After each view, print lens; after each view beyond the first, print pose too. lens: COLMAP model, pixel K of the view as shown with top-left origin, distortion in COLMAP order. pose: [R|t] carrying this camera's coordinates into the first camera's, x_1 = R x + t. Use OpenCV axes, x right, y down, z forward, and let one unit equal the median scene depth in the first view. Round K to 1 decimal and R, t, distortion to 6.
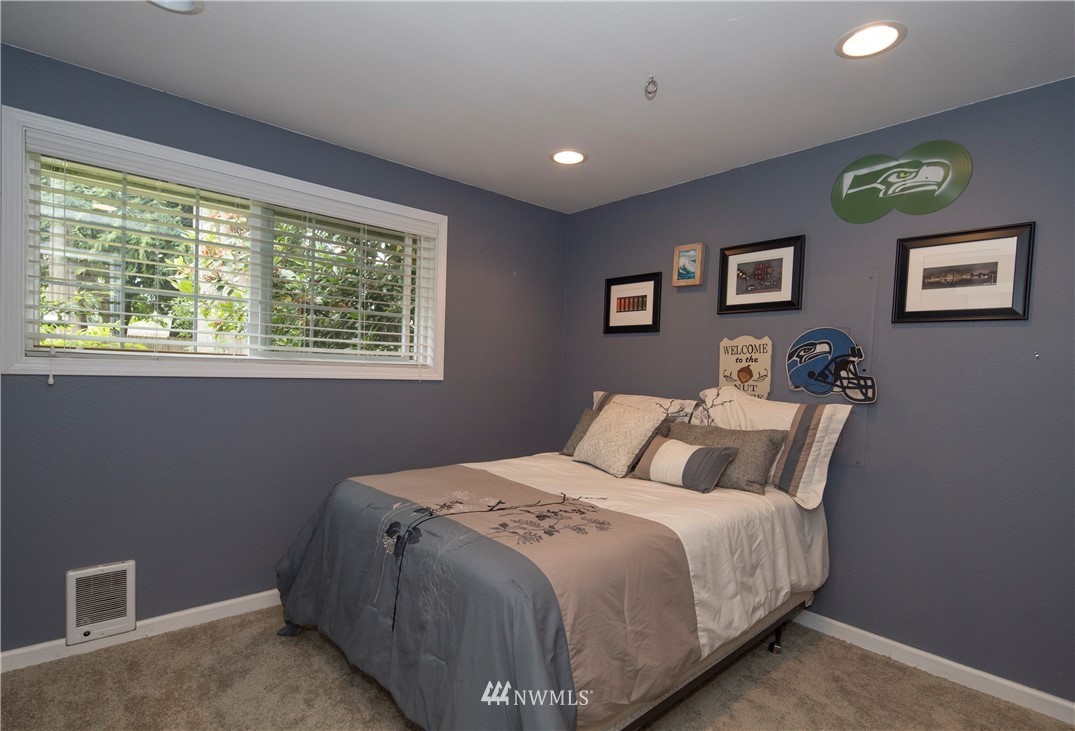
lens RADIAL K [[532.5, 0, 535.7], [0, 532.5, 396.1], [0, 0, 1]] dist [0.000392, 0.000061]
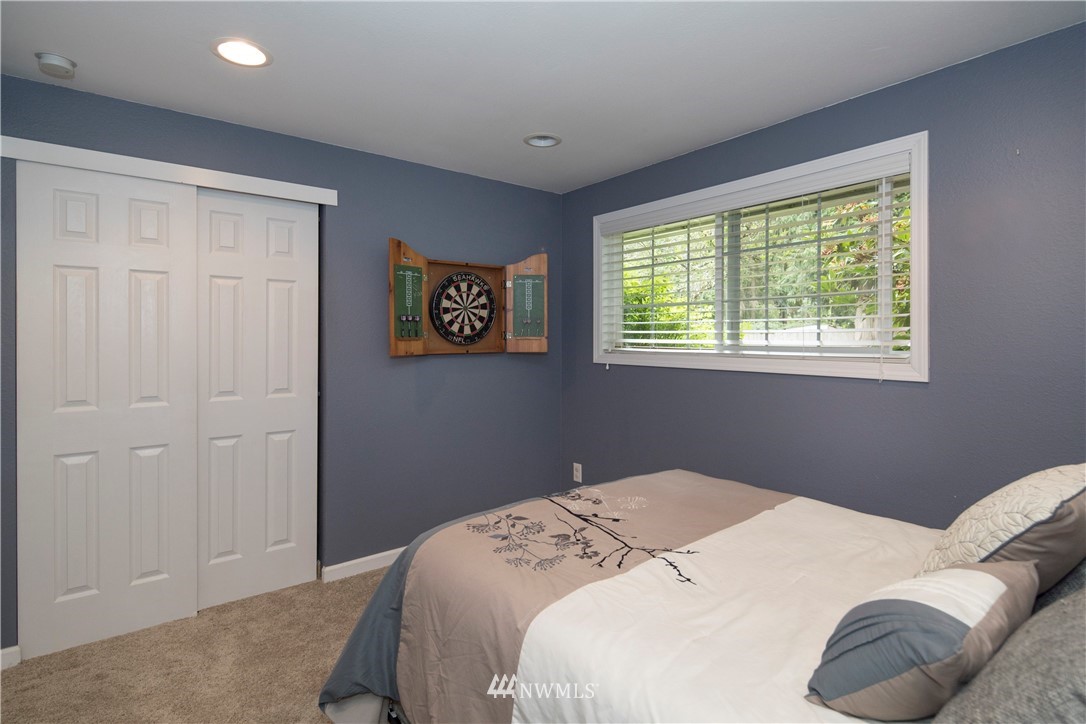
lens RADIAL K [[526.0, 0, 541.4], [0, 526.0, 356.1], [0, 0, 1]] dist [0.002834, -0.002015]
pose [[-0.056460, 0.001288, -0.998404, 0.824801], [-0.051090, 0.998685, 0.004178, -0.065458], [0.997097, 0.051244, -0.056320, 0.945611]]
